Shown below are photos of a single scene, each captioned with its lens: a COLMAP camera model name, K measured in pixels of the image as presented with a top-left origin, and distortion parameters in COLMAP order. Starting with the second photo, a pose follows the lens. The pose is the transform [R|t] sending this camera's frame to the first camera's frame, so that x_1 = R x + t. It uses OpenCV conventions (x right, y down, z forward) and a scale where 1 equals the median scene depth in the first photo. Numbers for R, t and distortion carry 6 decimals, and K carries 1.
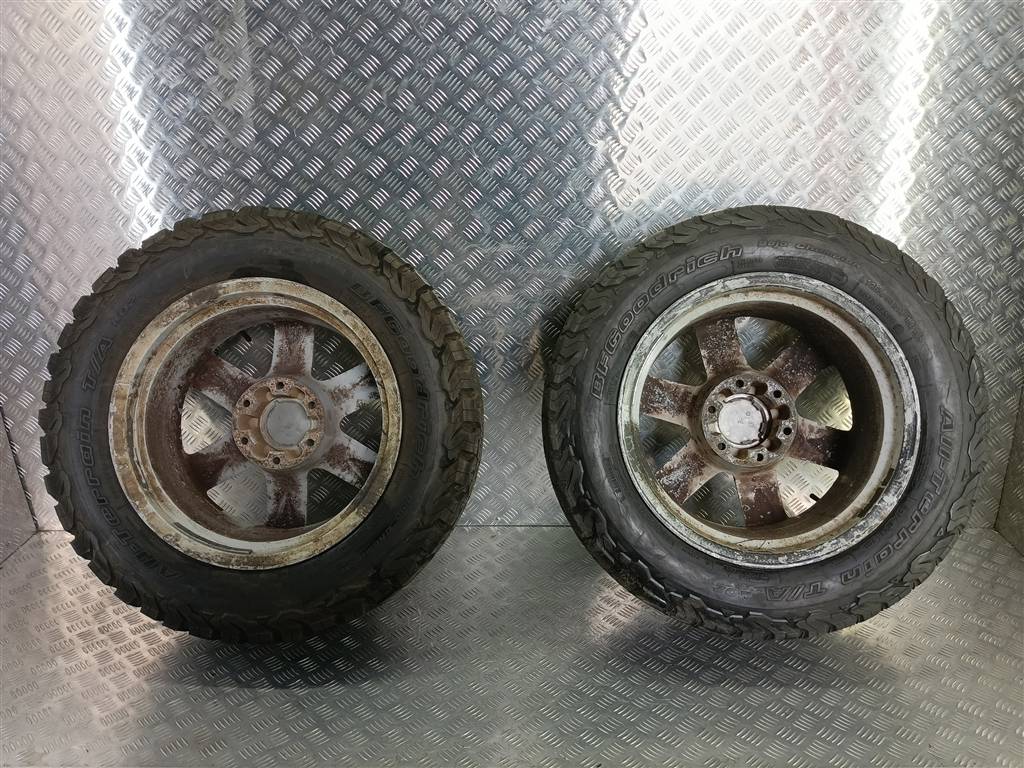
lens RADIAL K [[782.5, 0, 508.8], [0, 782.5, 398.8], [0, 0, 1]] dist [0.136832, -0.233082]
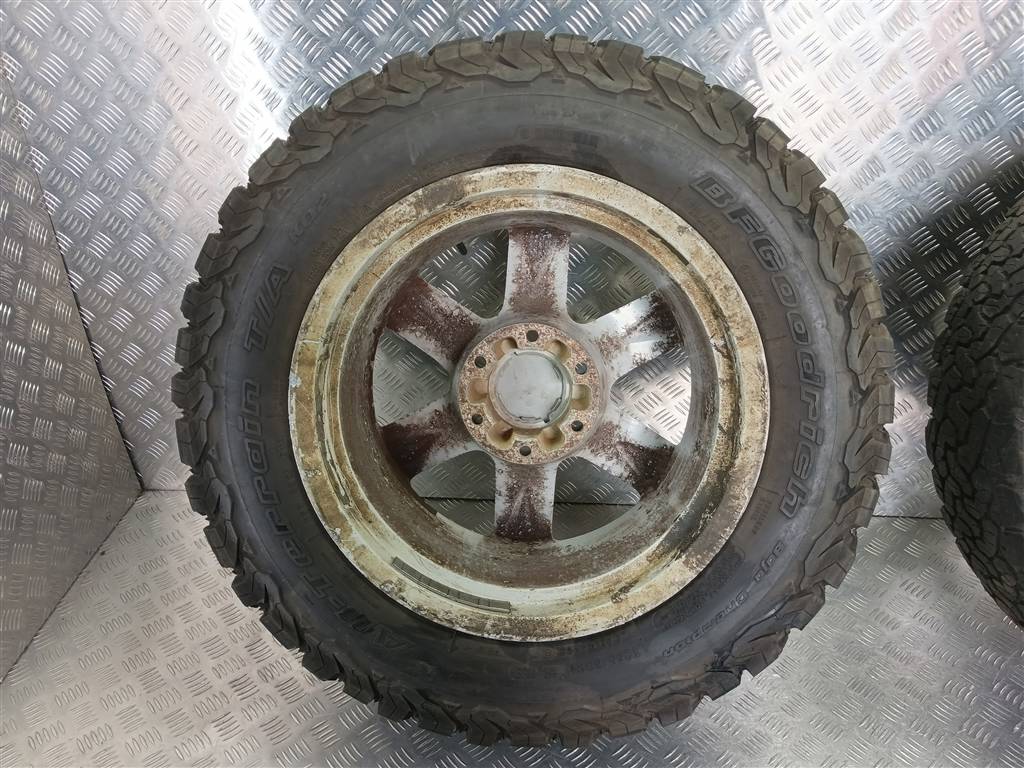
lens RADIAL K [[778.1, 0, 512.0], [0, 778.1, 384.0], [0, 0, 1]] dist [0.108266, -0.170173]
pose [[0.999044, 0.033194, -0.028432, -0.310516], [-0.027527, 0.983168, 0.180616, -0.098433], [0.033949, -0.179661, 0.983143, 0.410202]]
